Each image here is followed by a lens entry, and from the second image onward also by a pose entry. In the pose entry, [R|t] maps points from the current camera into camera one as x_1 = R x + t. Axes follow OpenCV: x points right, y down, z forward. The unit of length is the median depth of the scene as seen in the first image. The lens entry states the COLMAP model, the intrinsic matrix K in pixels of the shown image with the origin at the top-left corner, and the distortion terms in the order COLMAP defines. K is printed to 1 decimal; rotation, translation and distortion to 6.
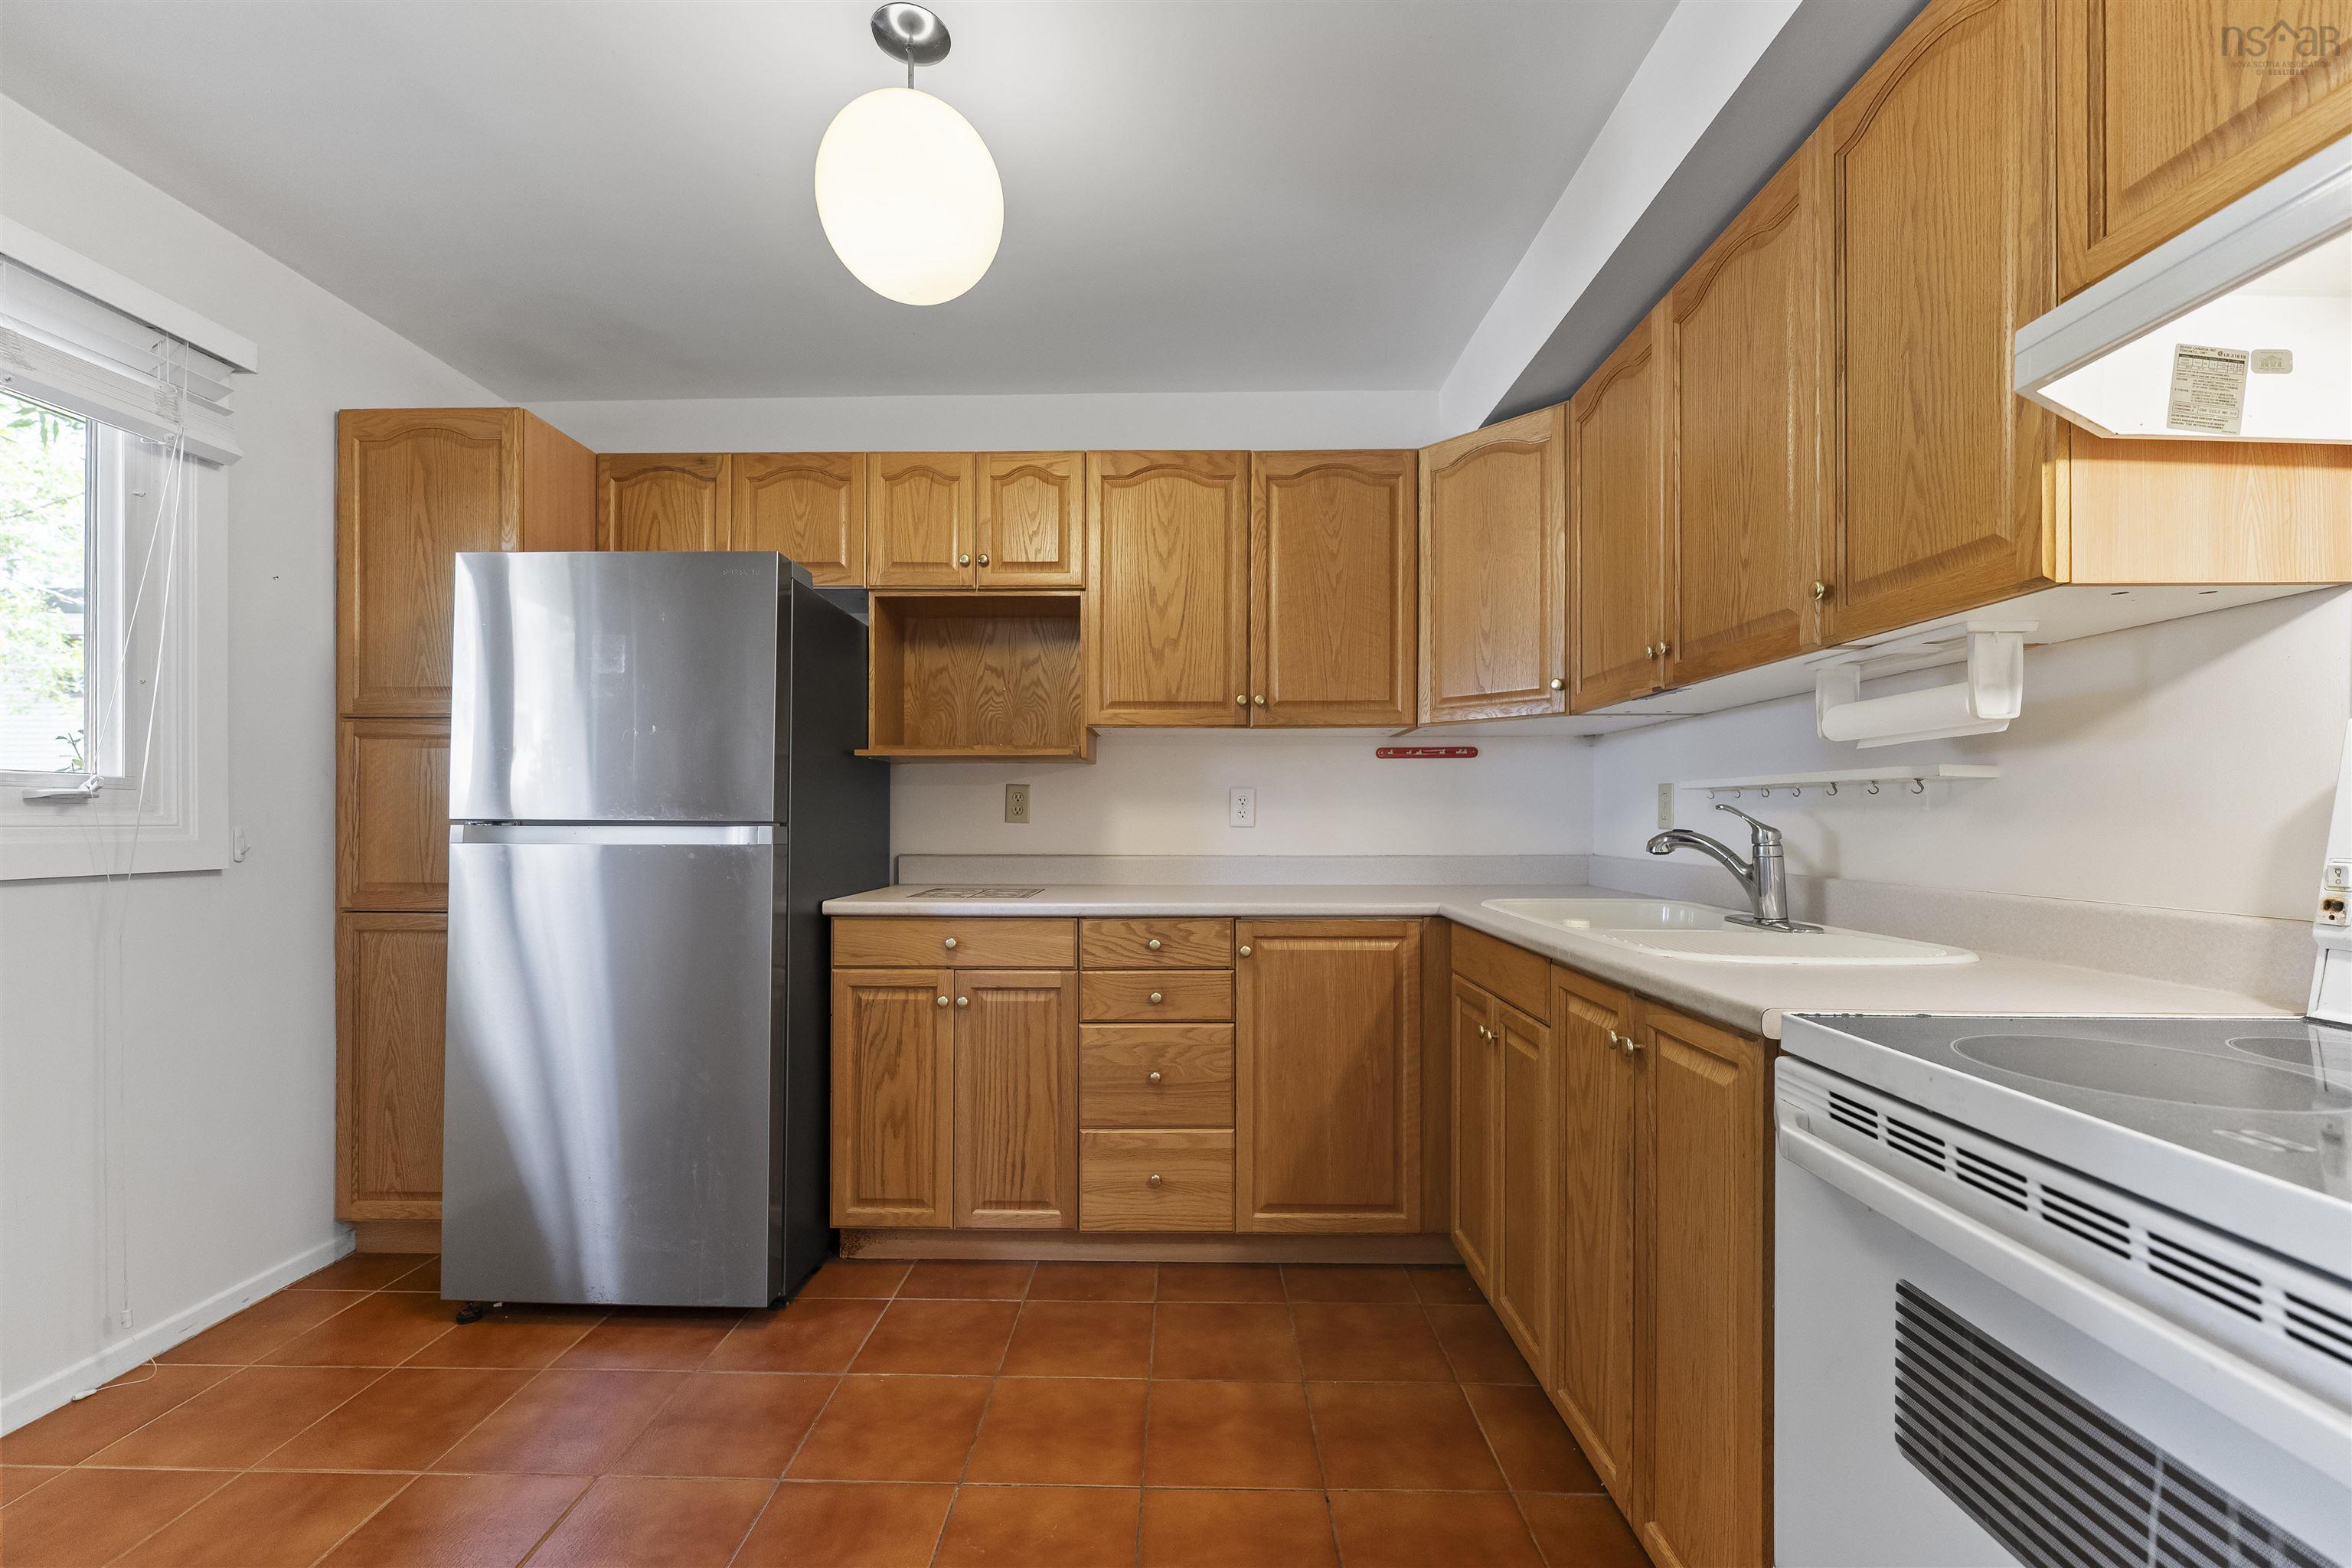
lens RADIAL K [[958.8, 0, 1187.1], [0, 958.8, 820.4], [0, 0, 1]] dist [0.001981, -0.000682]
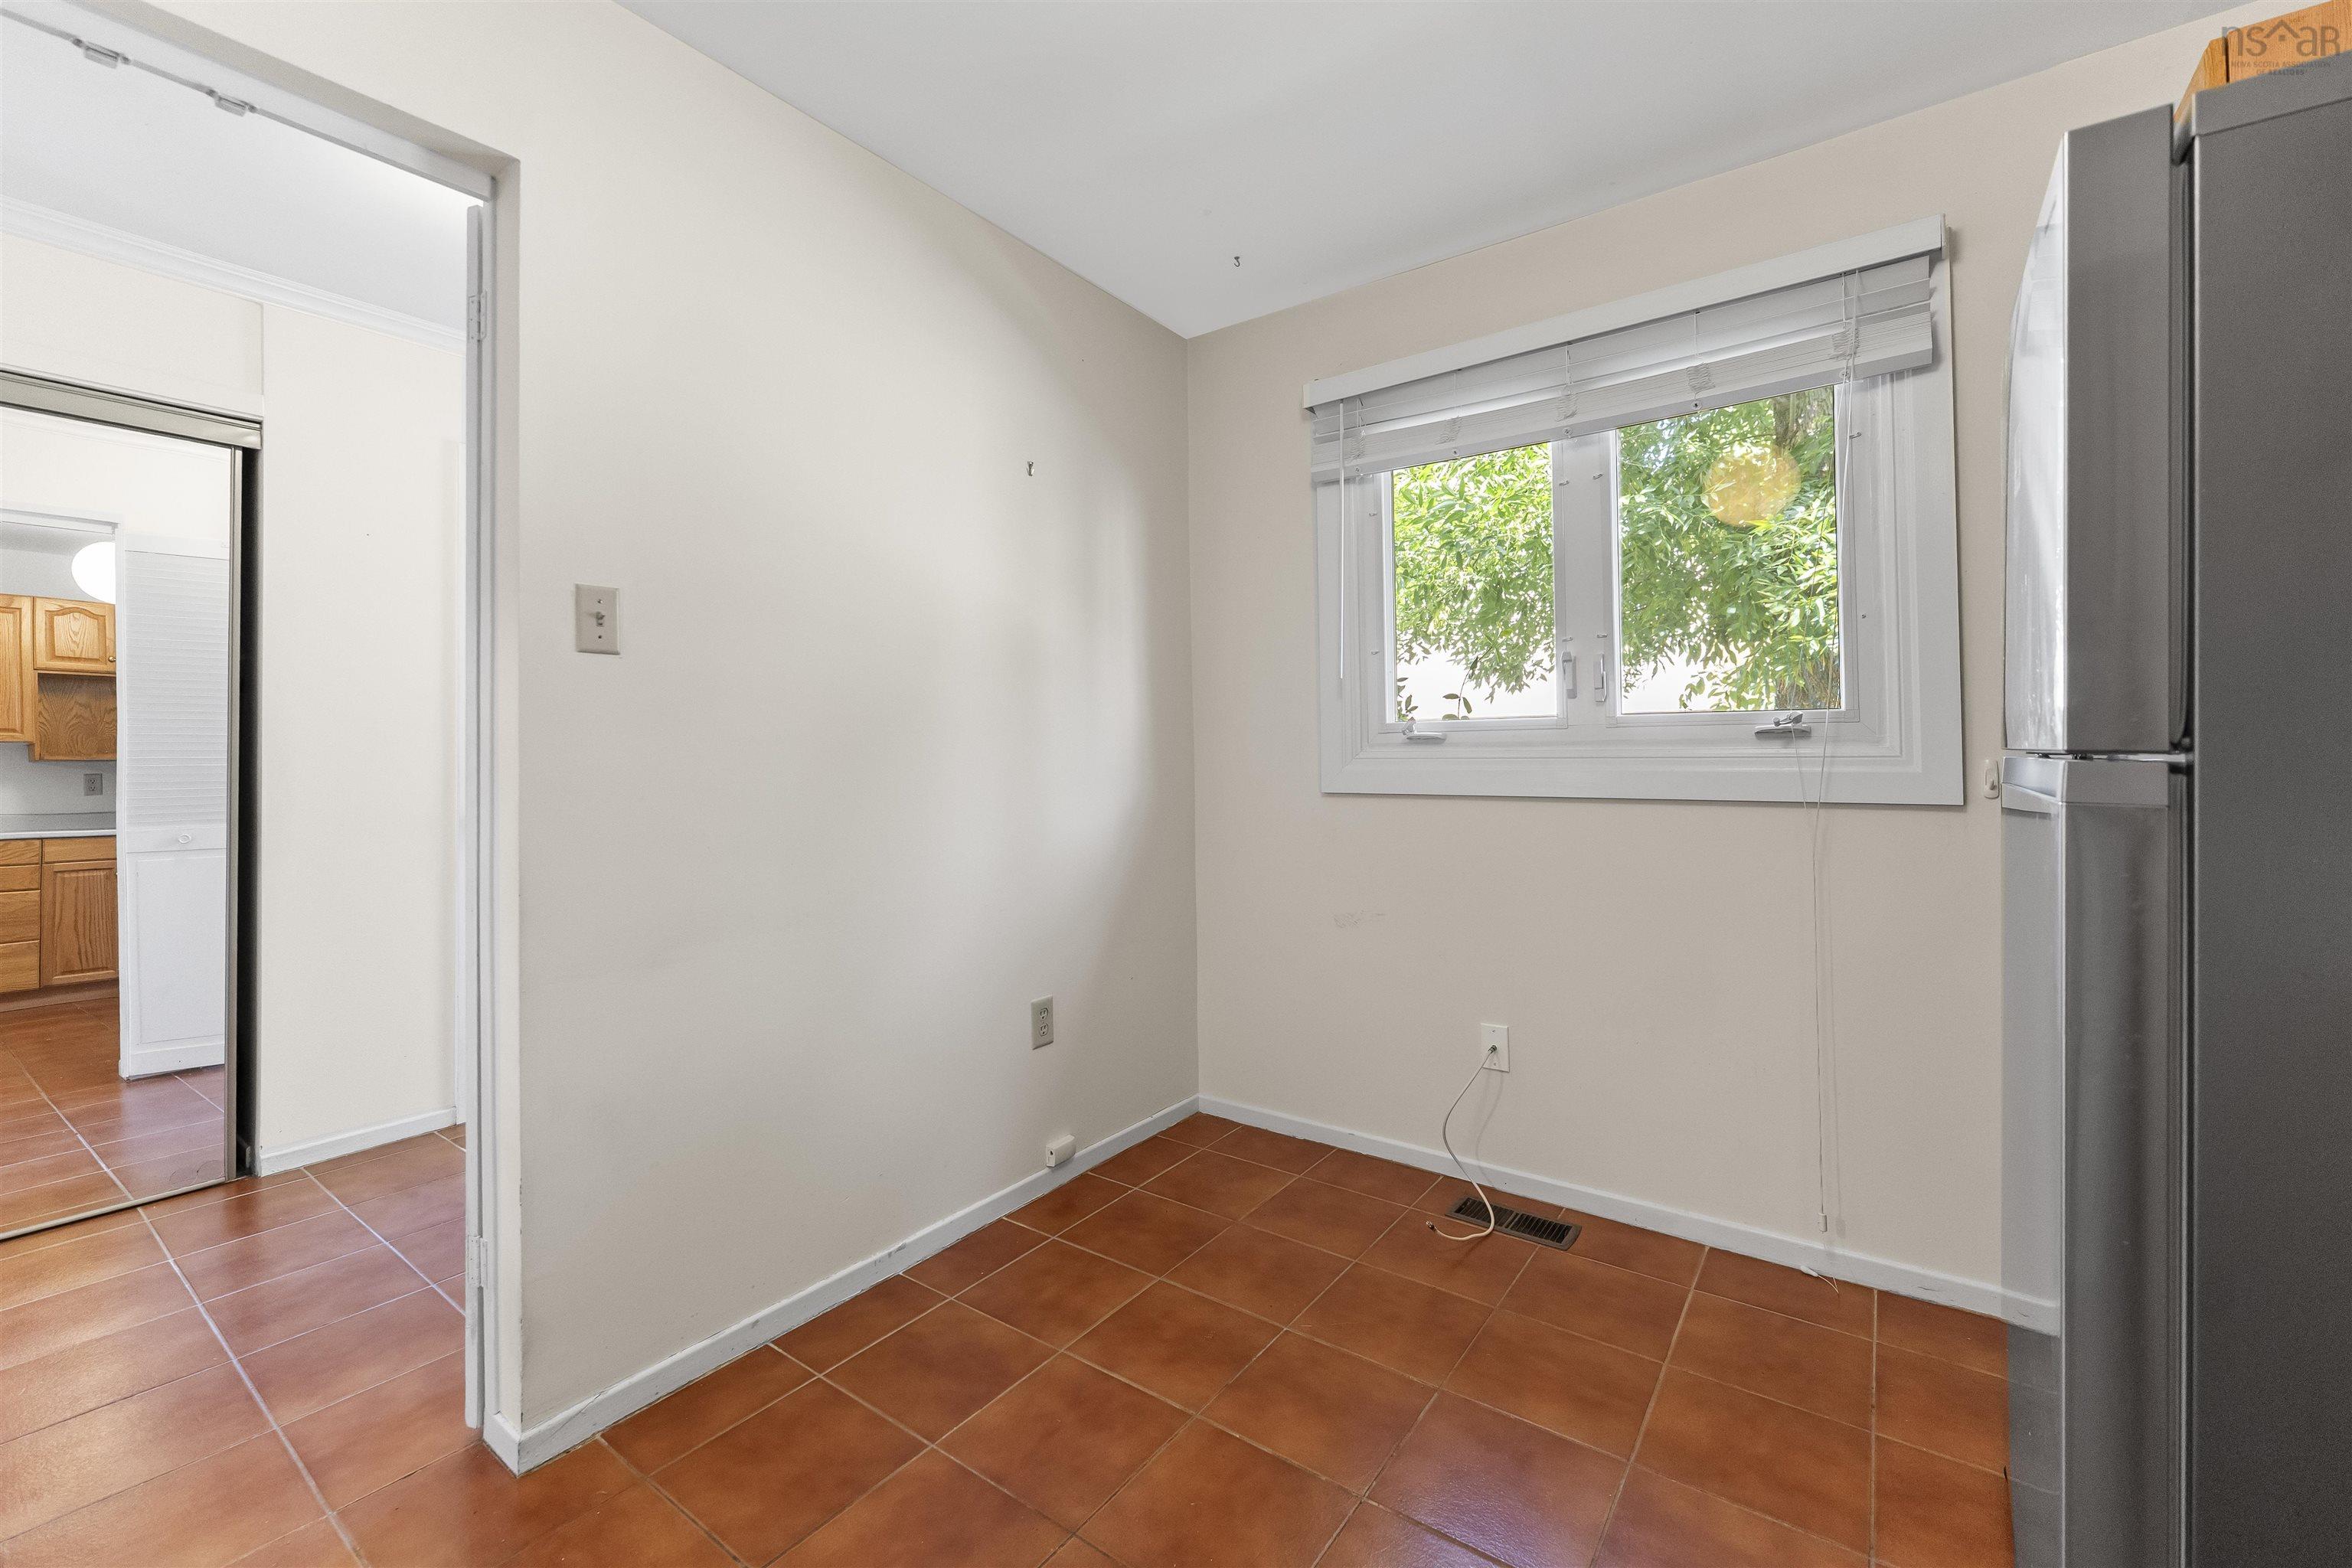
lens RADIAL K [[958.8, 0, 1165.4], [0, 958.8, 730.4], [0, 0, 1]] dist [0.001981, -0.000682]
pose [[-0.578336, -0.013601, -0.815685, 0.146930], [0.005994, 0.999763, -0.020920, -0.005014], [0.815777, -0.016988, -0.578118, 0.806621]]
